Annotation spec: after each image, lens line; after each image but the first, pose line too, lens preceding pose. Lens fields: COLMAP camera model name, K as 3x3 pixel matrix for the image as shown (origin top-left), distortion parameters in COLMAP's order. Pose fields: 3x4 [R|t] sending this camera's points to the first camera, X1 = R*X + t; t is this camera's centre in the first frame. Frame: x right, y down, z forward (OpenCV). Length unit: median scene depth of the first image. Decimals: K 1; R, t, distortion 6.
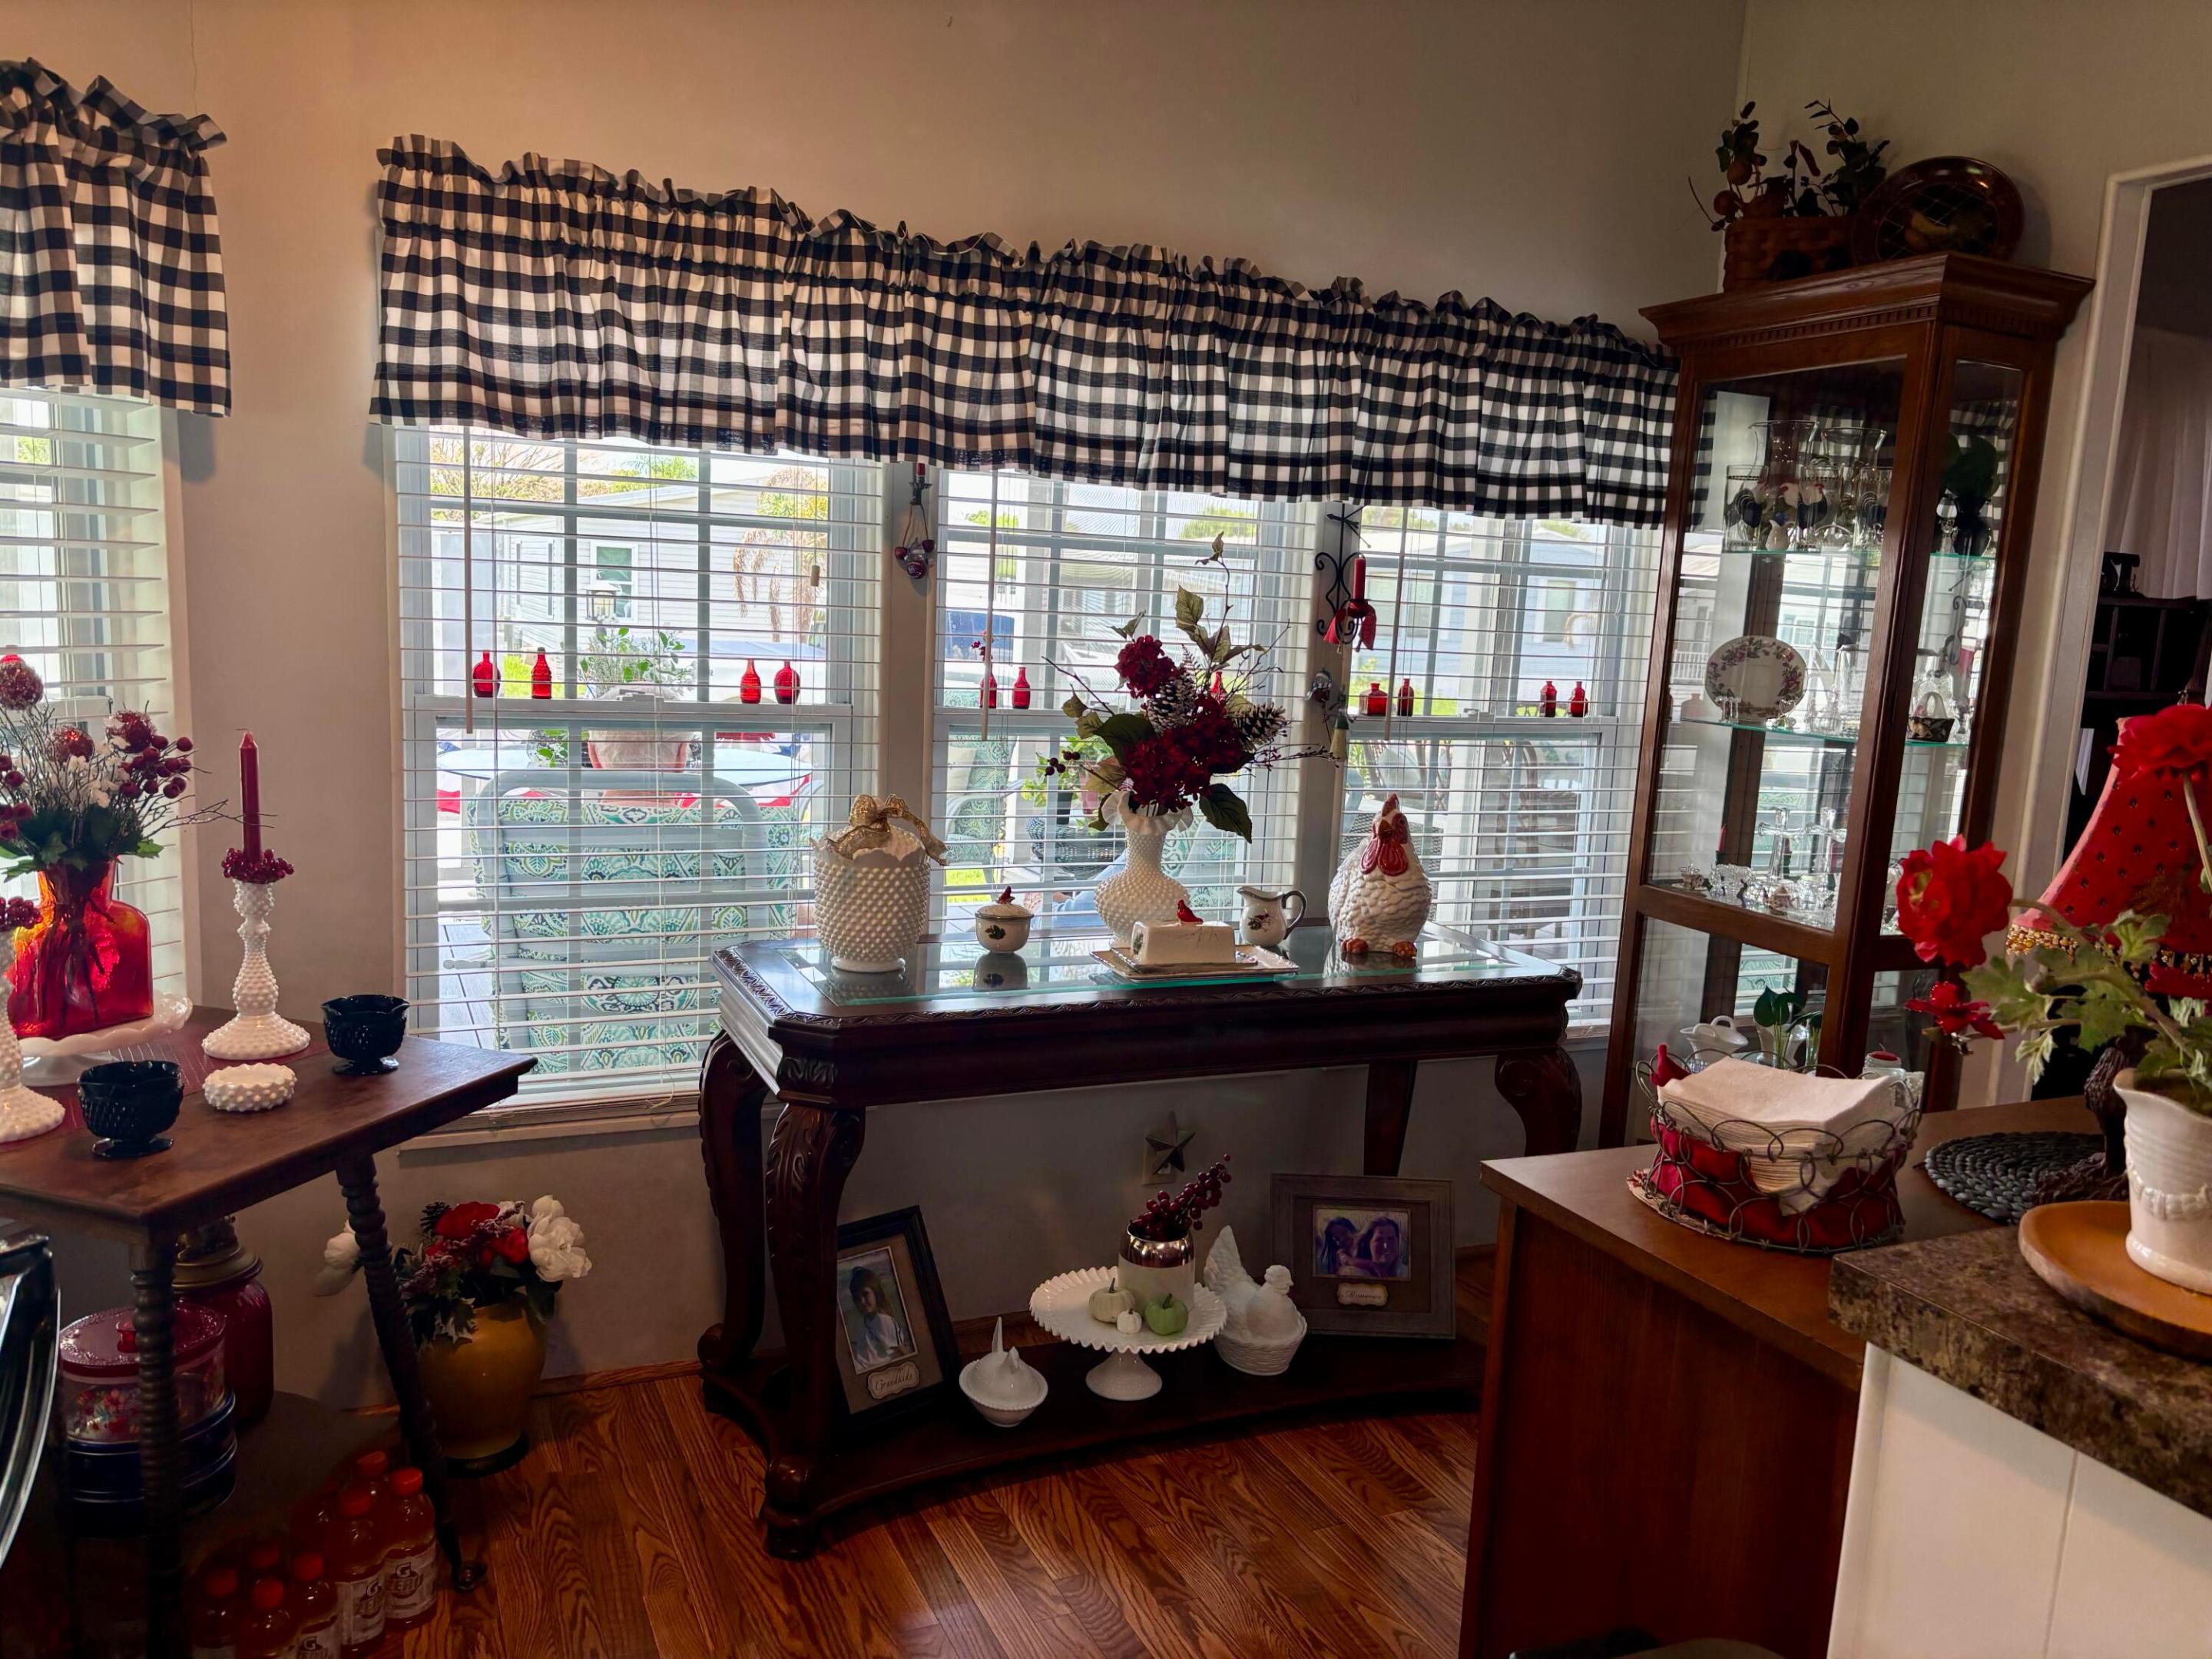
lens RADIAL K [[1678.2, 0, 1100.5], [0, 1678.2, 852.4], [0, 0, 1]] dist [-0.033863, 0.124593]
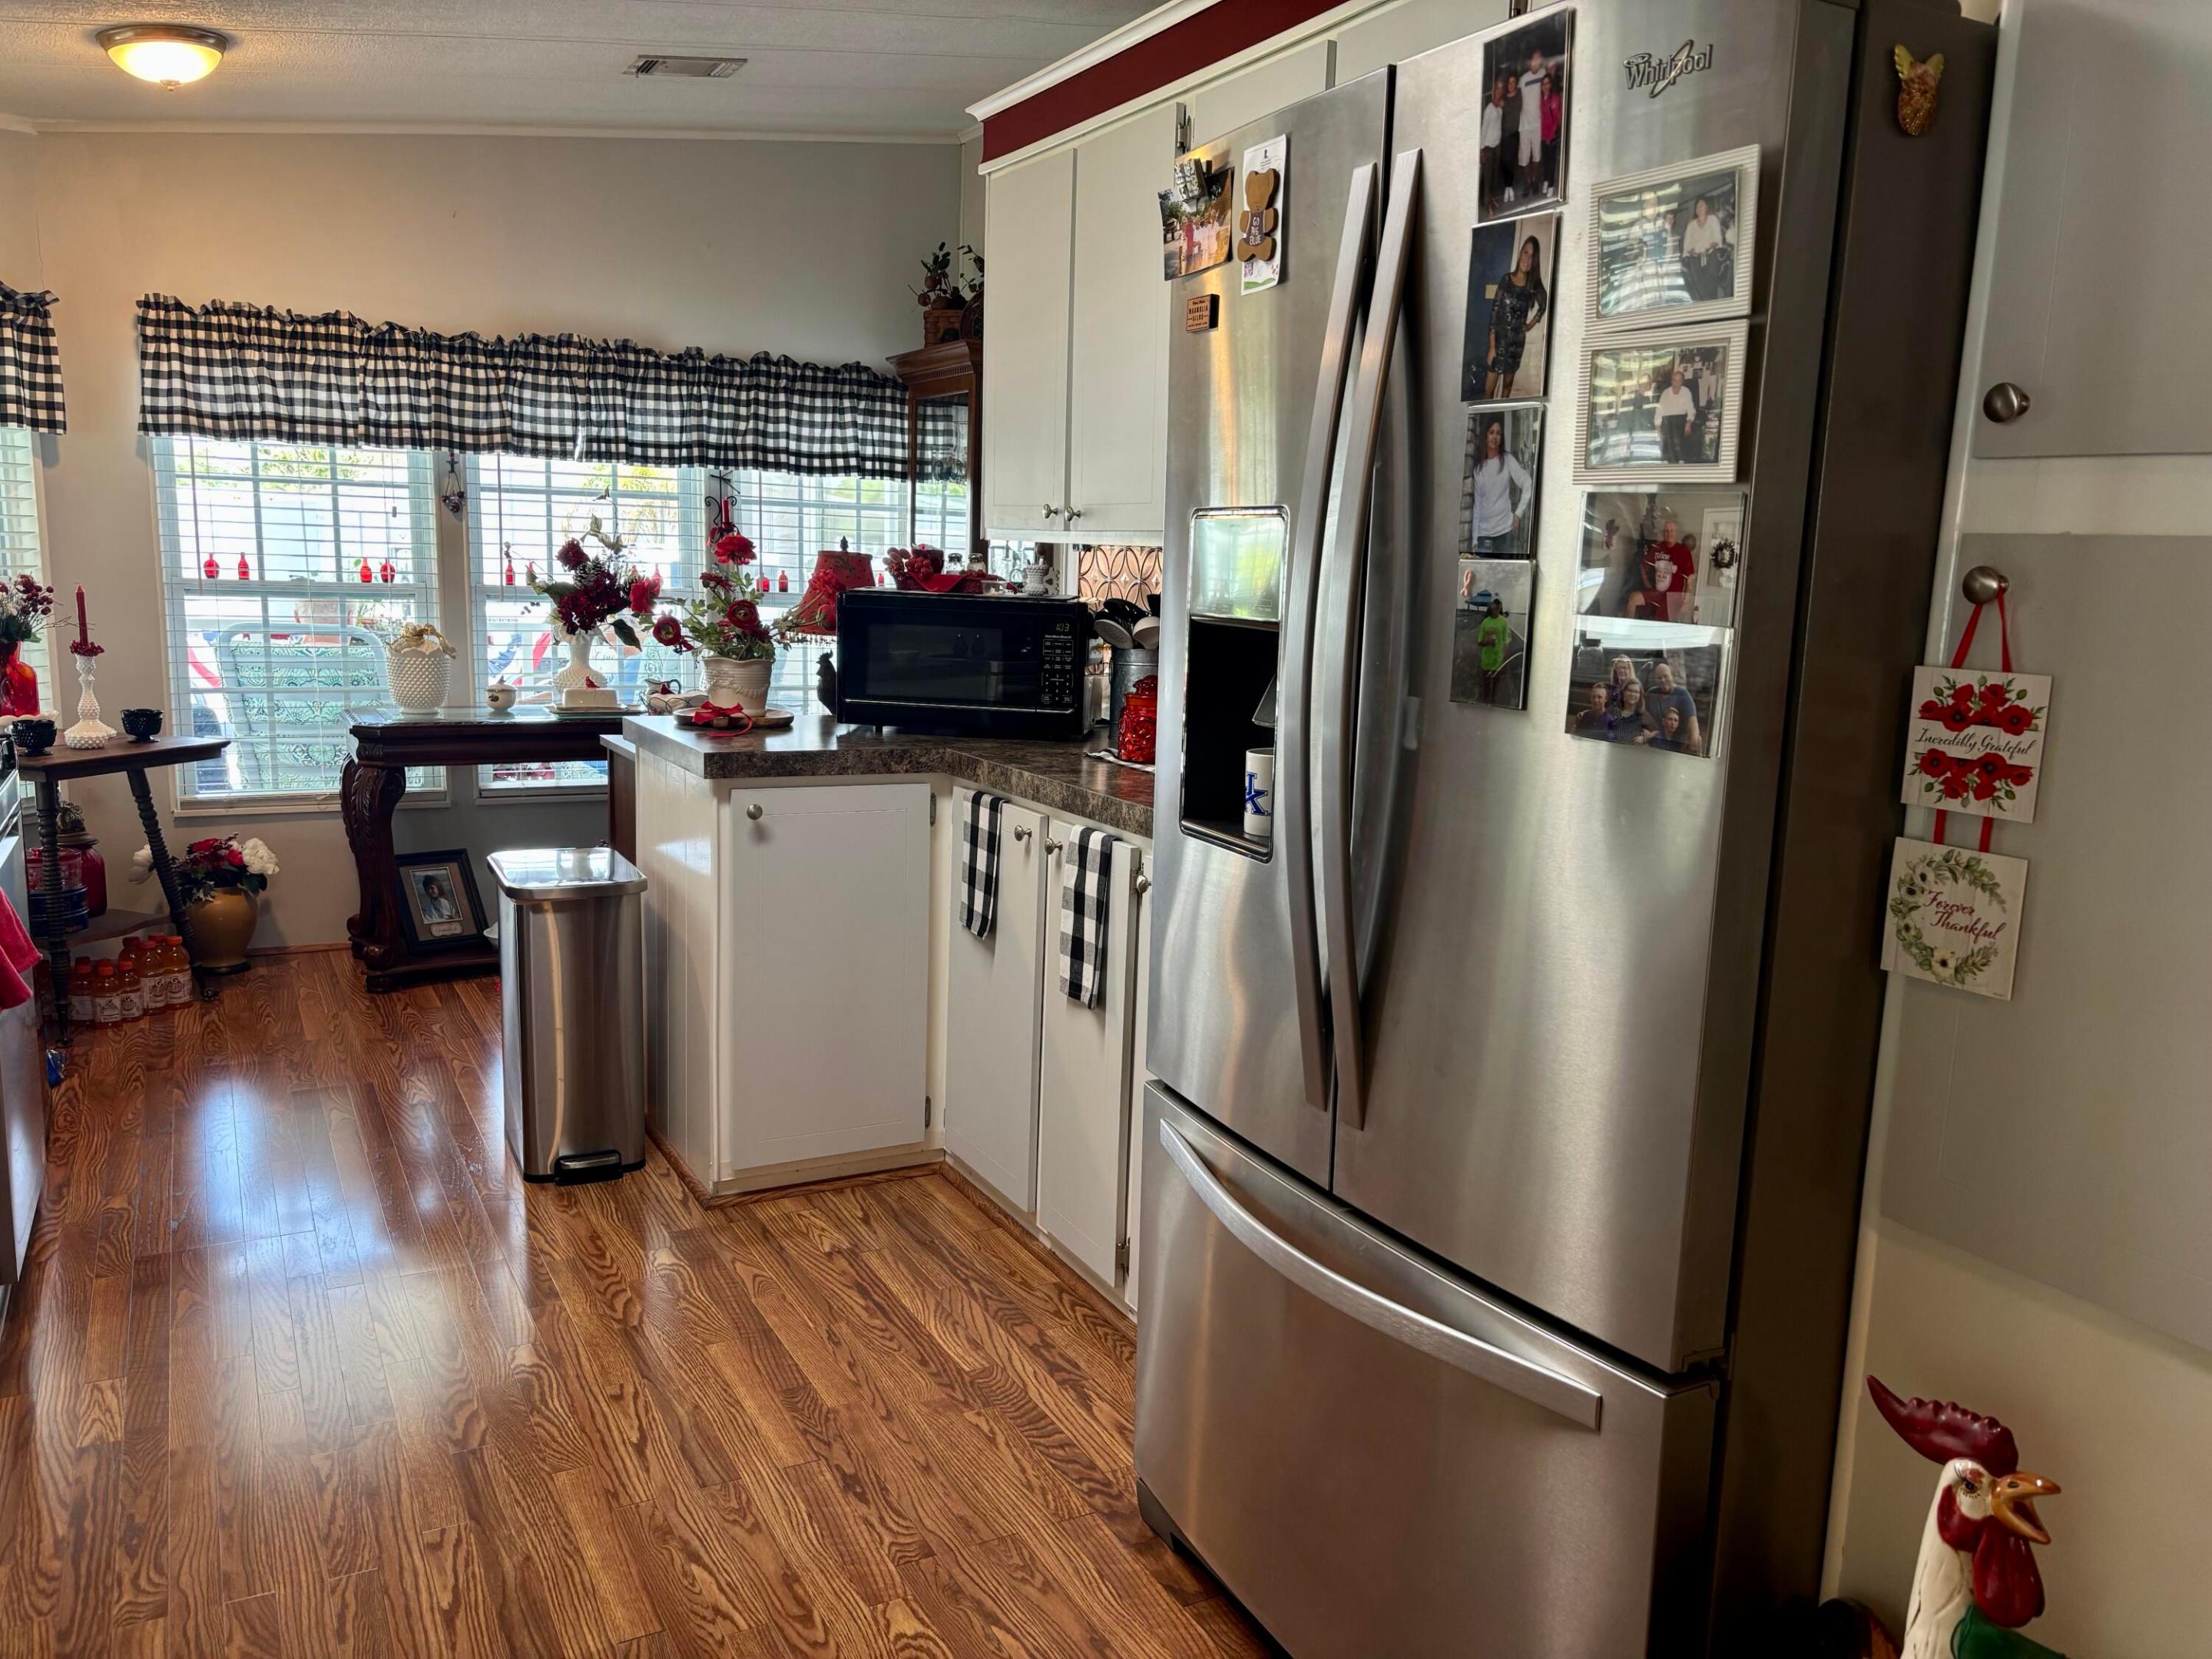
lens RADIAL K [[1673.1, 0, 1103.2], [0, 1673.1, 850.6], [0, 0, 1]] dist [0.051967, -0.051322]
pose [[0.997717, -0.028935, 0.061026, 0.536017], [0.027539, 0.999342, 0.023609, 0.206936], [-0.061669, -0.021875, 0.997857, -1.021124]]
